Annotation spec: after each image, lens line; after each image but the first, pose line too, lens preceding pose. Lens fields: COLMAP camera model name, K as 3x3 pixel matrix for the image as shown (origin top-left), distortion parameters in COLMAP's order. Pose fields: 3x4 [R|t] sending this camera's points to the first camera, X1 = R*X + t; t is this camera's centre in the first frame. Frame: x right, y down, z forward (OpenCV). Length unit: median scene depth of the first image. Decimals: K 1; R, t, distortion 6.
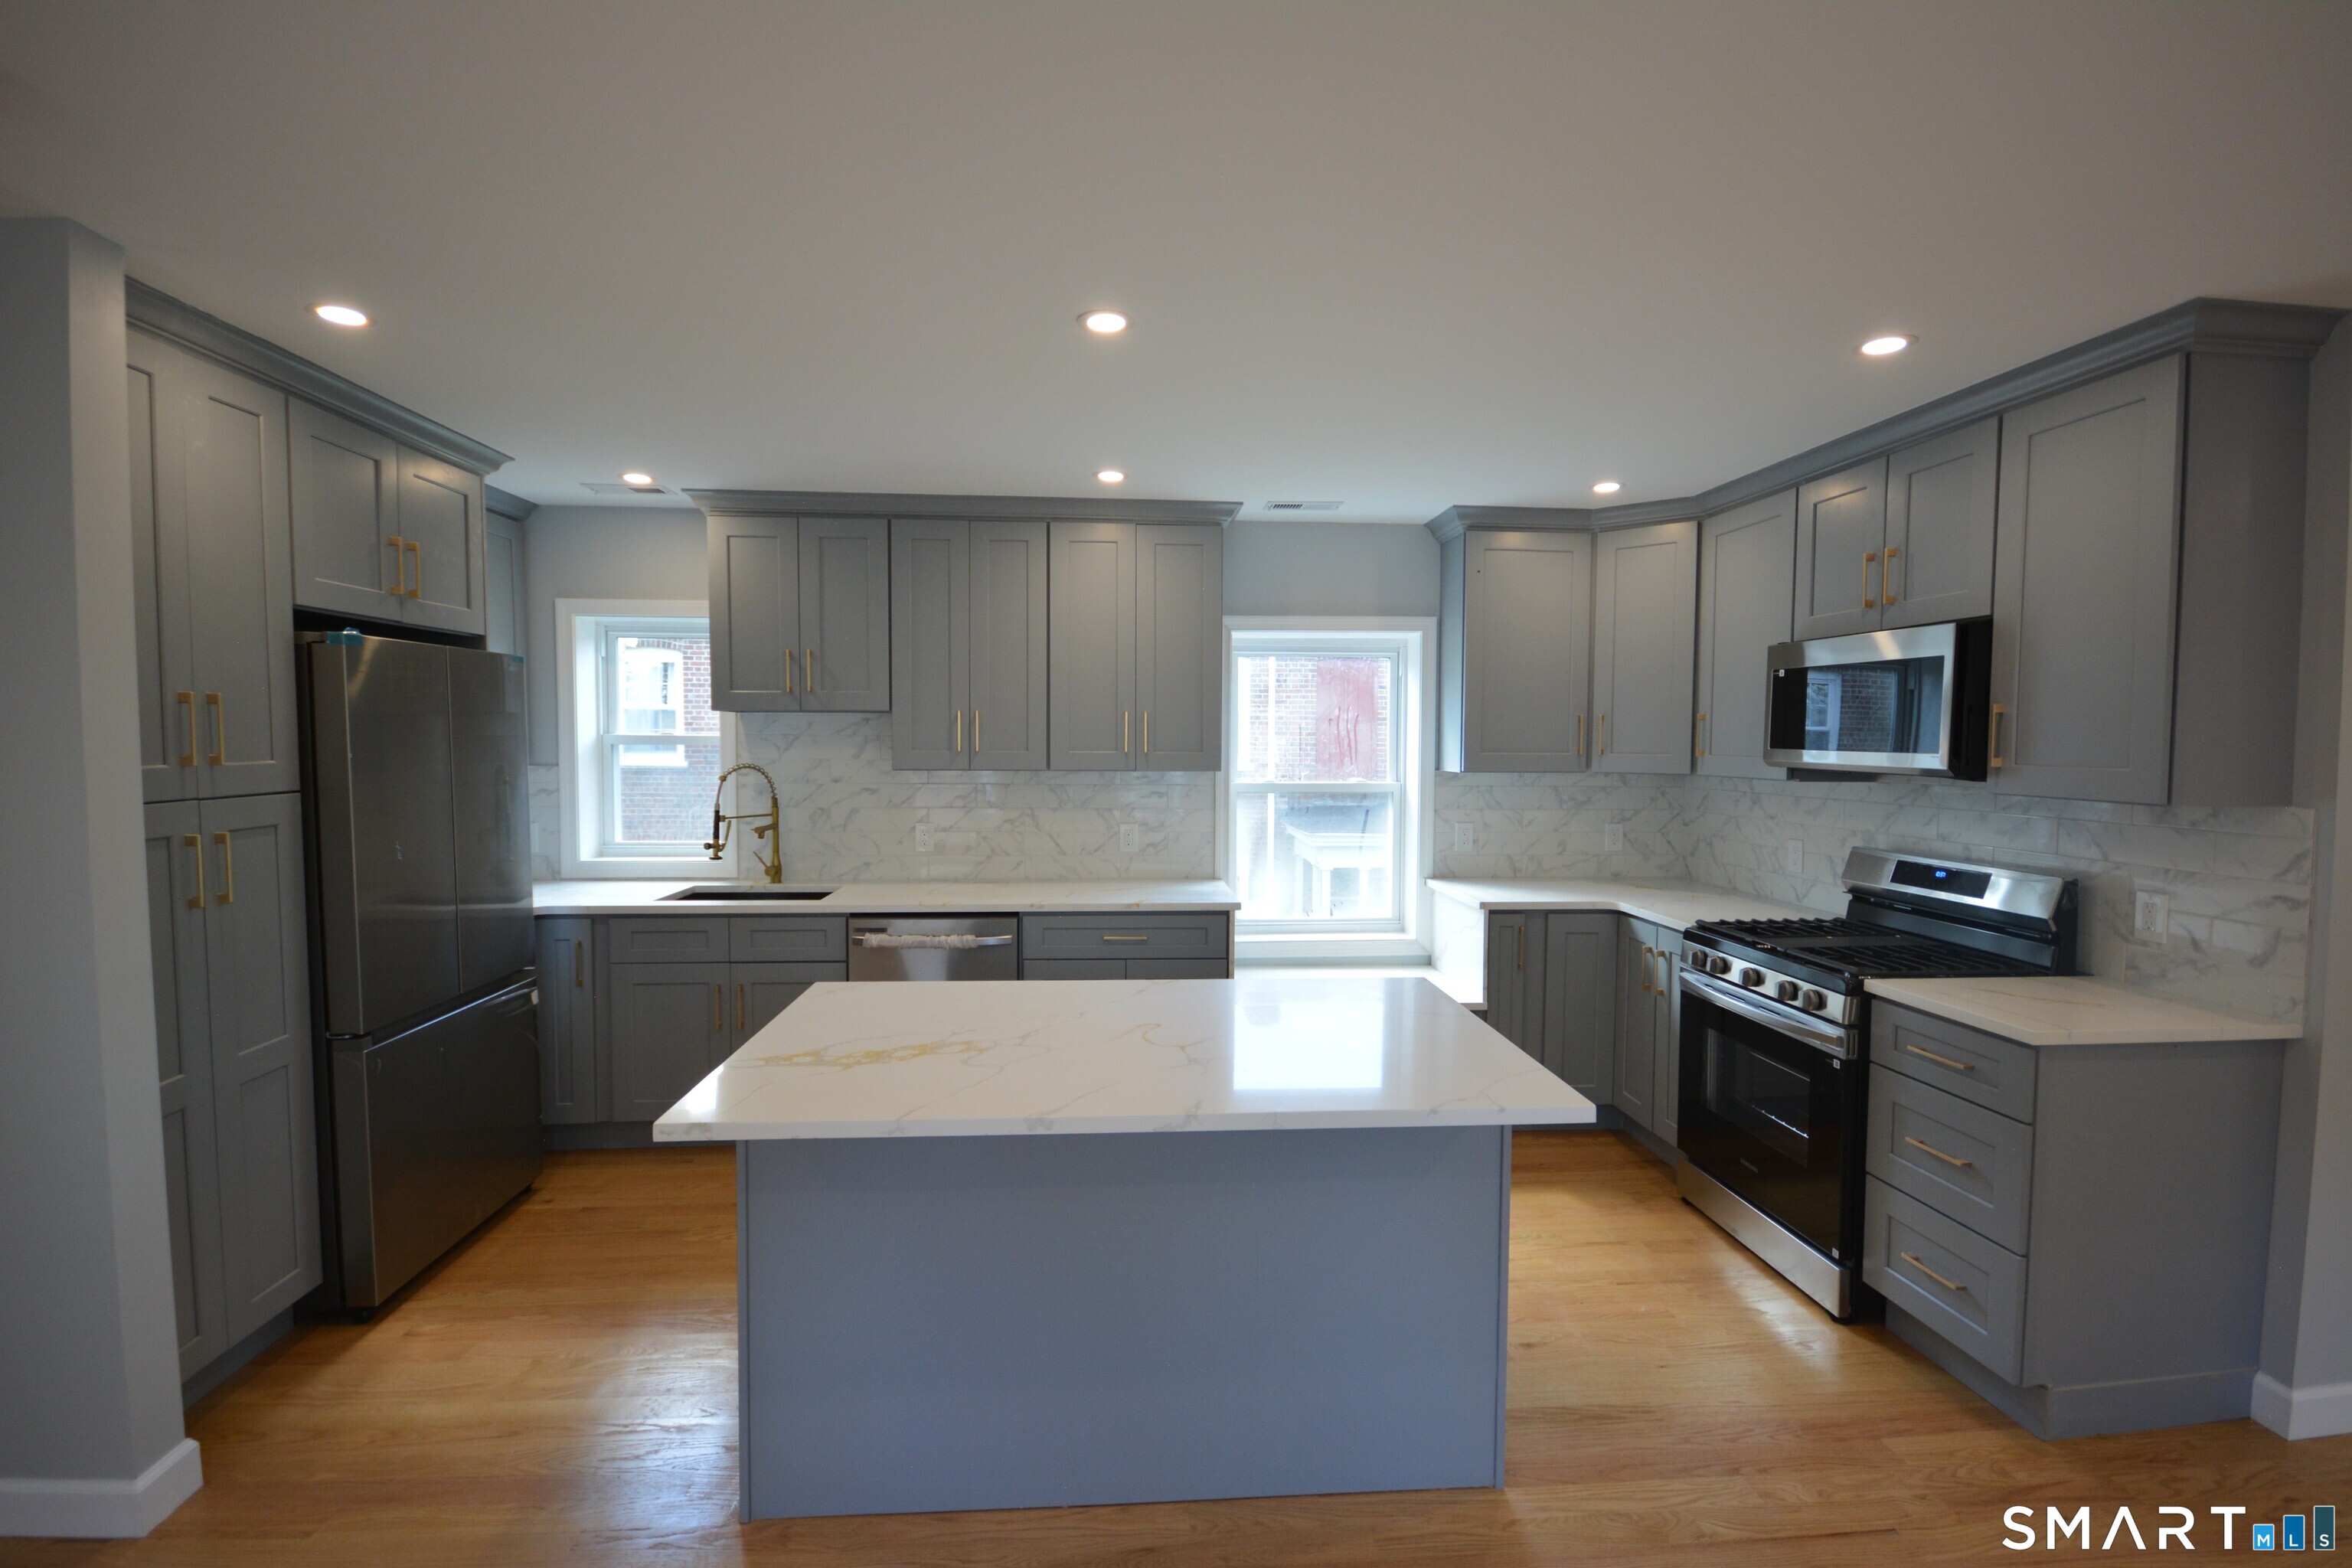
lens RADIAL K [[1040.0, 0, 1176.0], [0, 1040.0, 784.0], [0, 0, 1]] dist [0.000744, 0.000514]
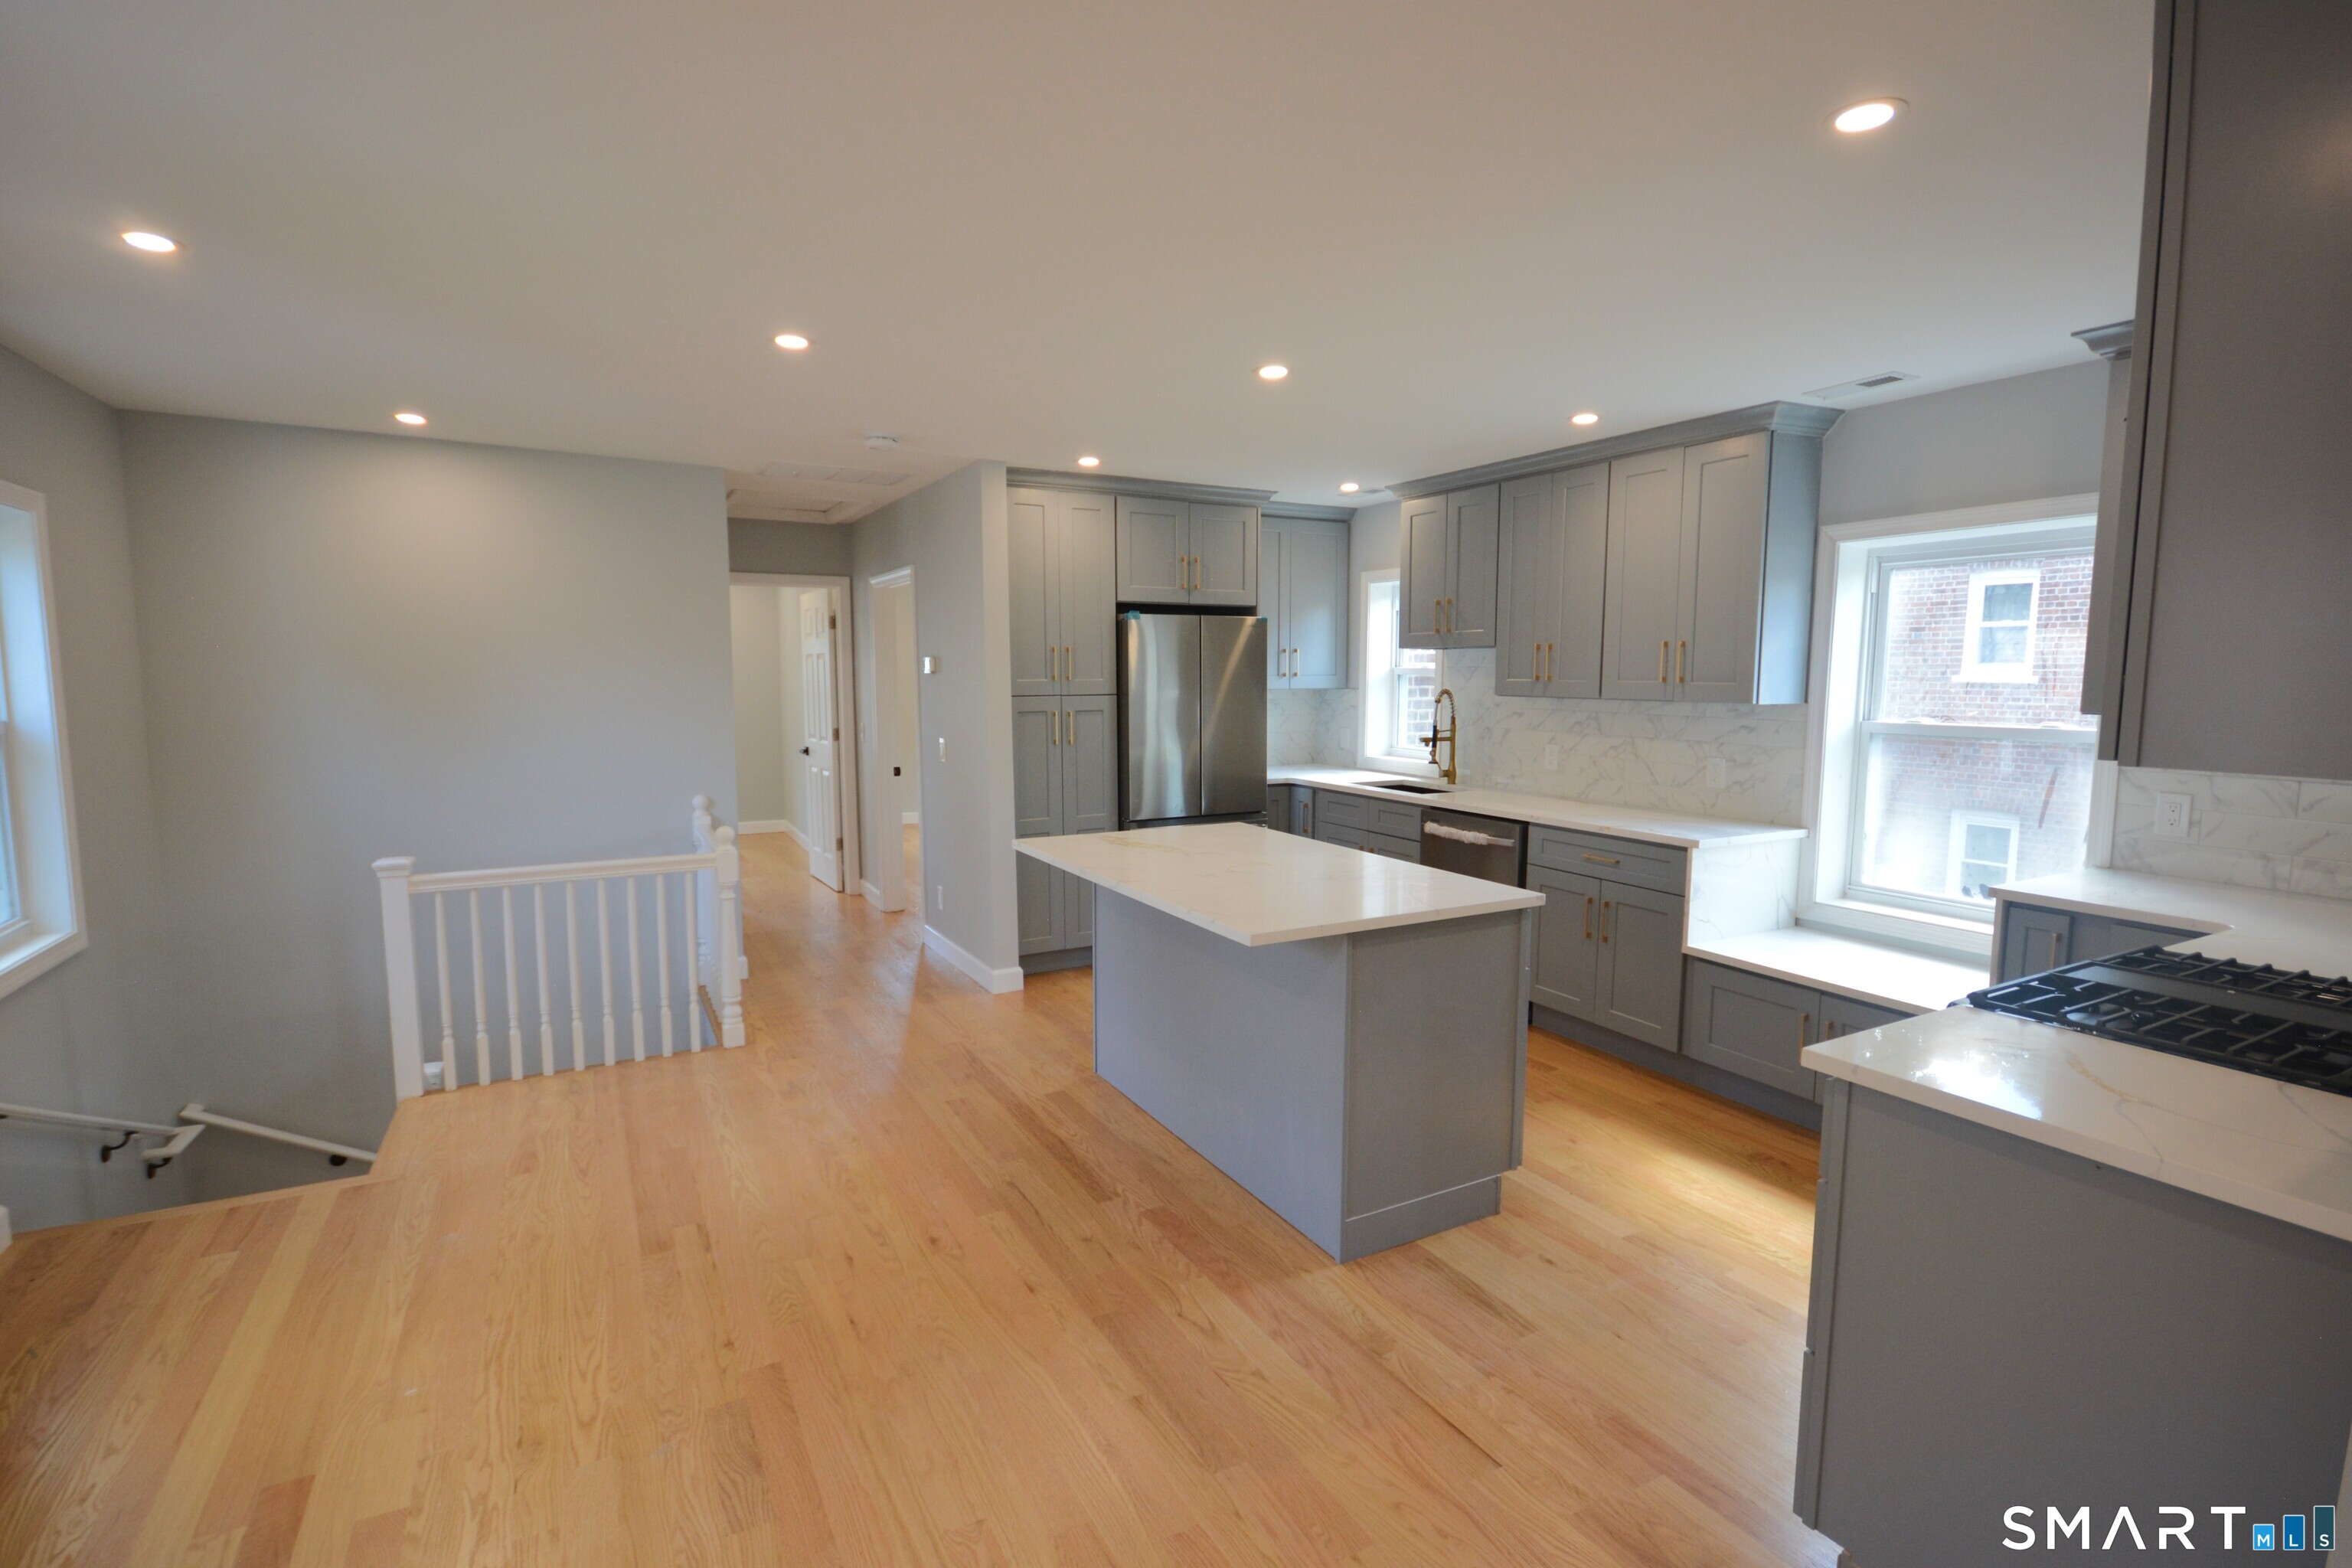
lens RADIAL K [[1095.9, 0, 1176.0], [0, 1095.9, 784.0], [0, 0, 1]] dist [0.000418, 0.001131]
pose [[0.419255, 0.090922, -0.903304, 0.789259], [-0.043399, 0.995842, 0.080093, 0.002943], [0.906831, 0.005624, 0.421458, 0.152641]]
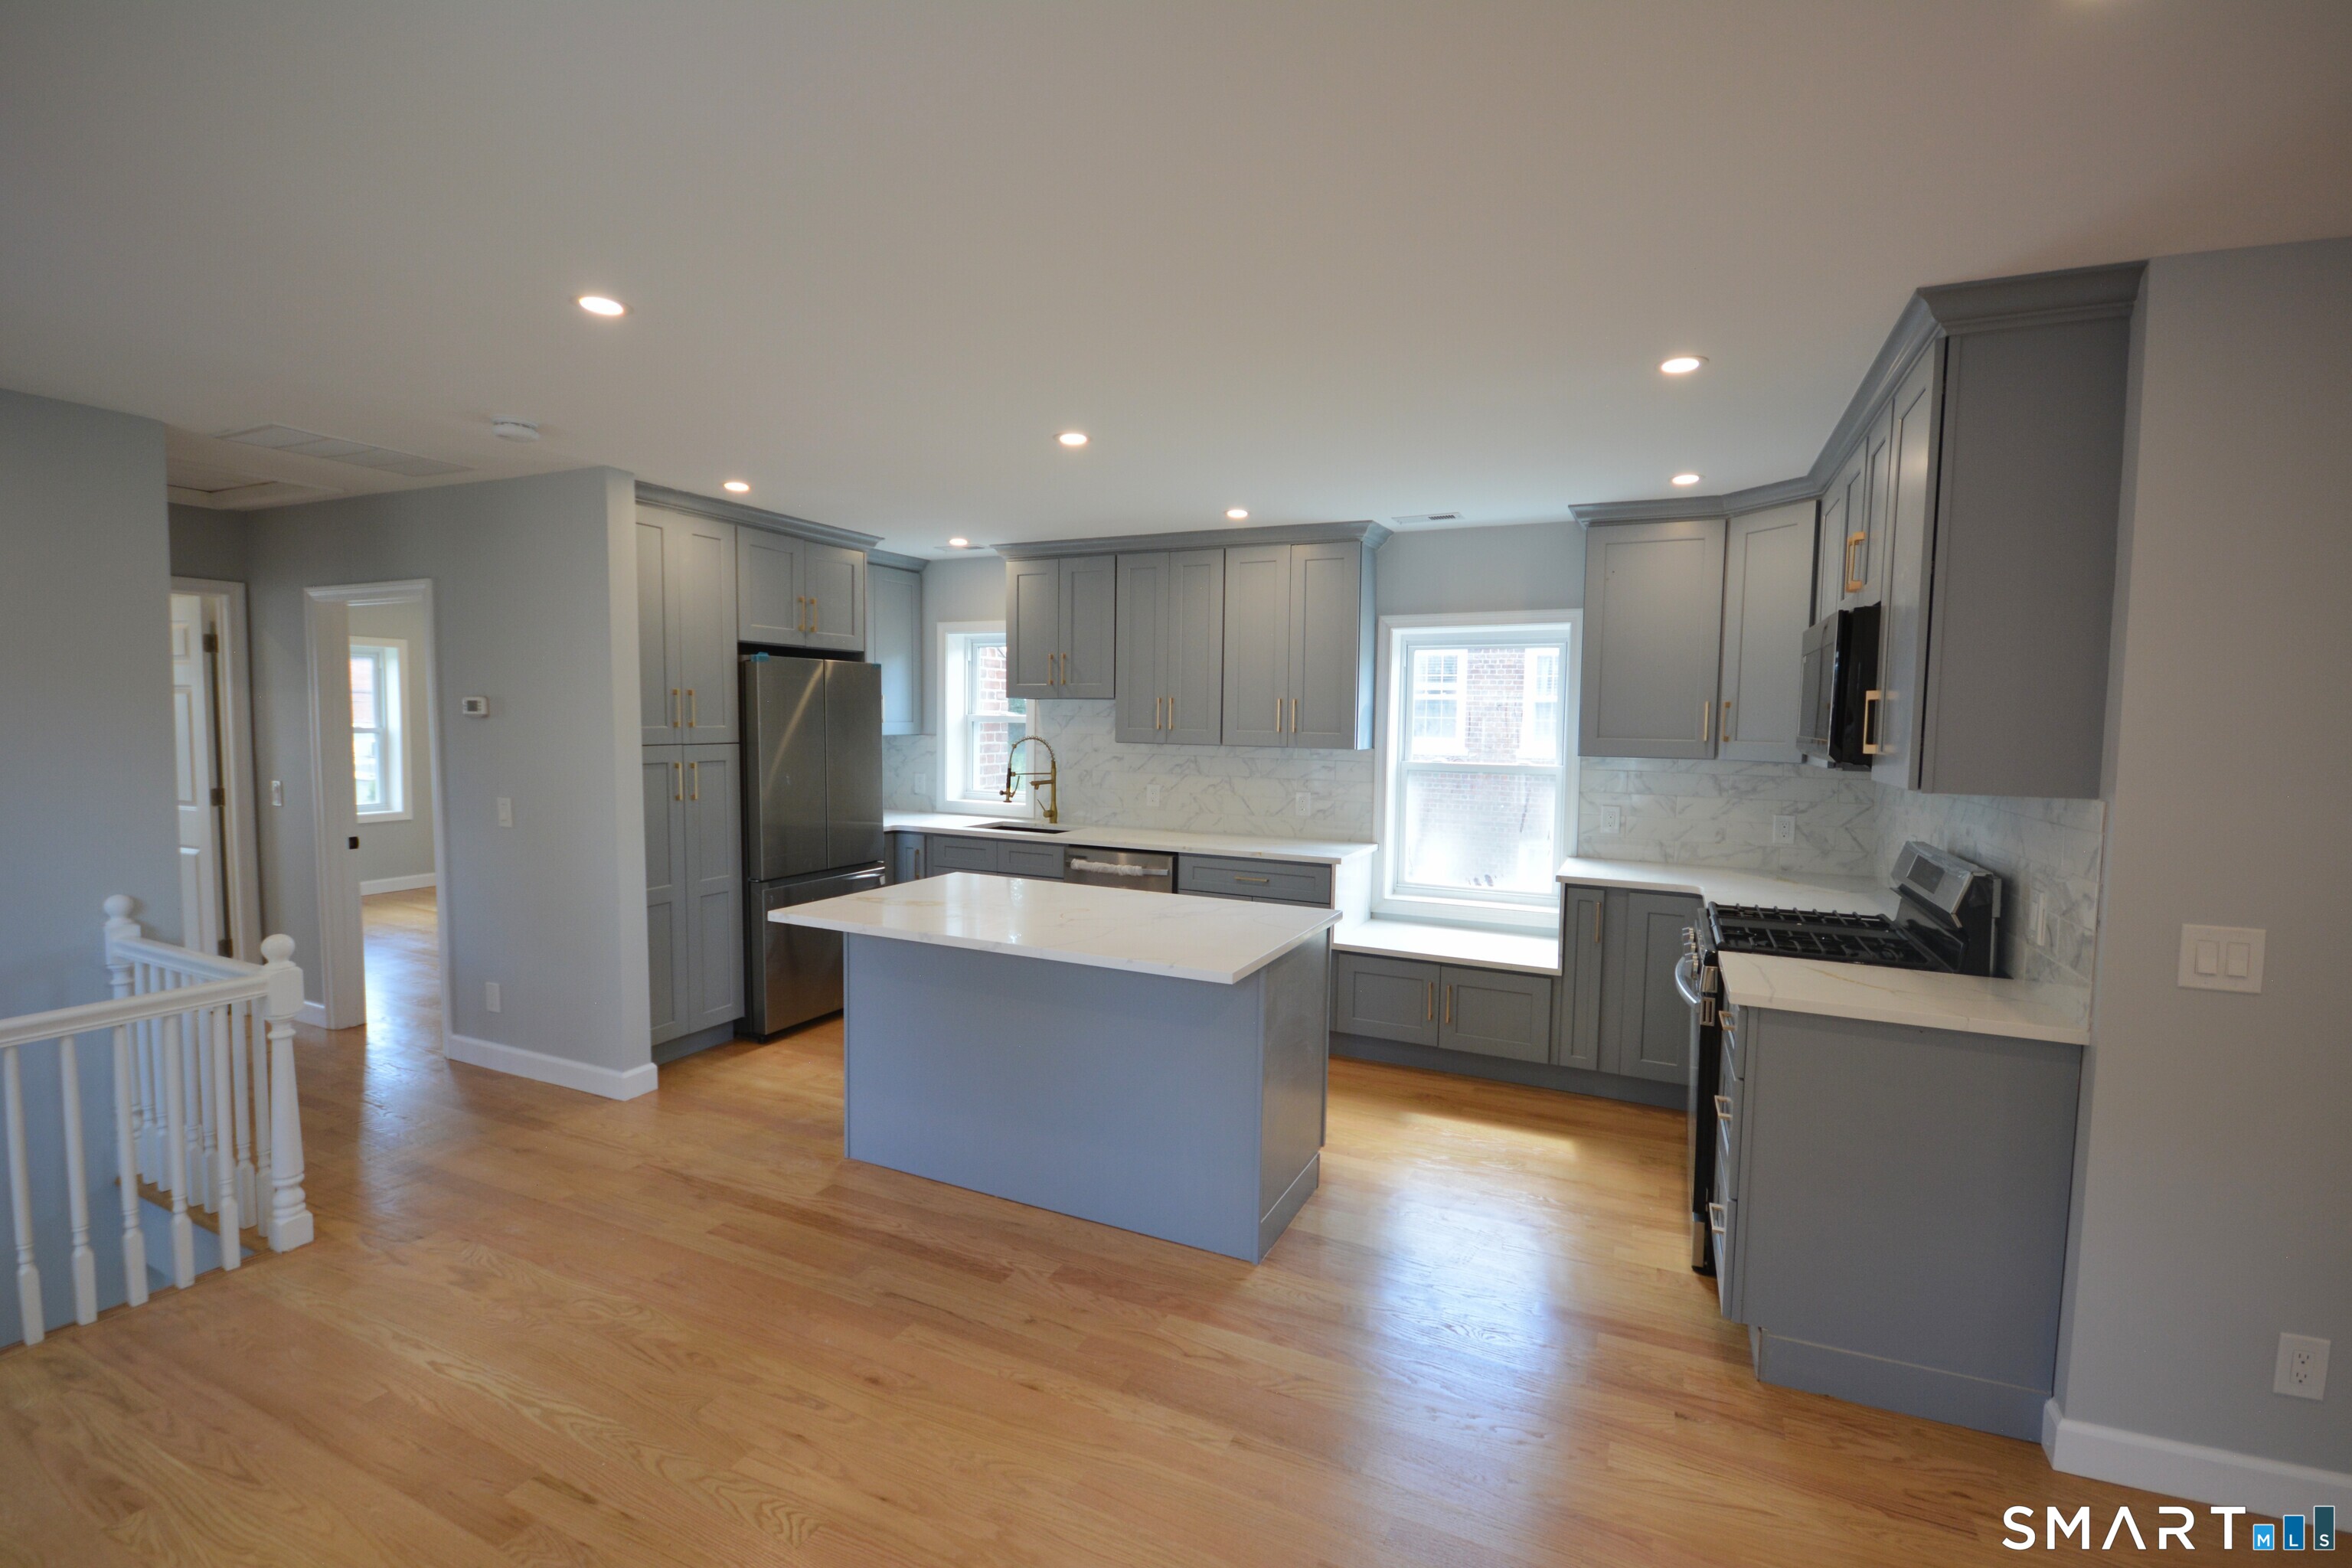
lens RADIAL K [[1040.0, 0, 1176.0], [0, 1040.0, 784.0], [0, 0, 1]] dist [0.000744, 0.000514]
pose [[0.870965, 0.040188, -0.489699, 0.498800], [-0.034234, 0.999191, 0.021114, 0.010001], [0.490152, -0.001625, 0.871636, -0.143534]]
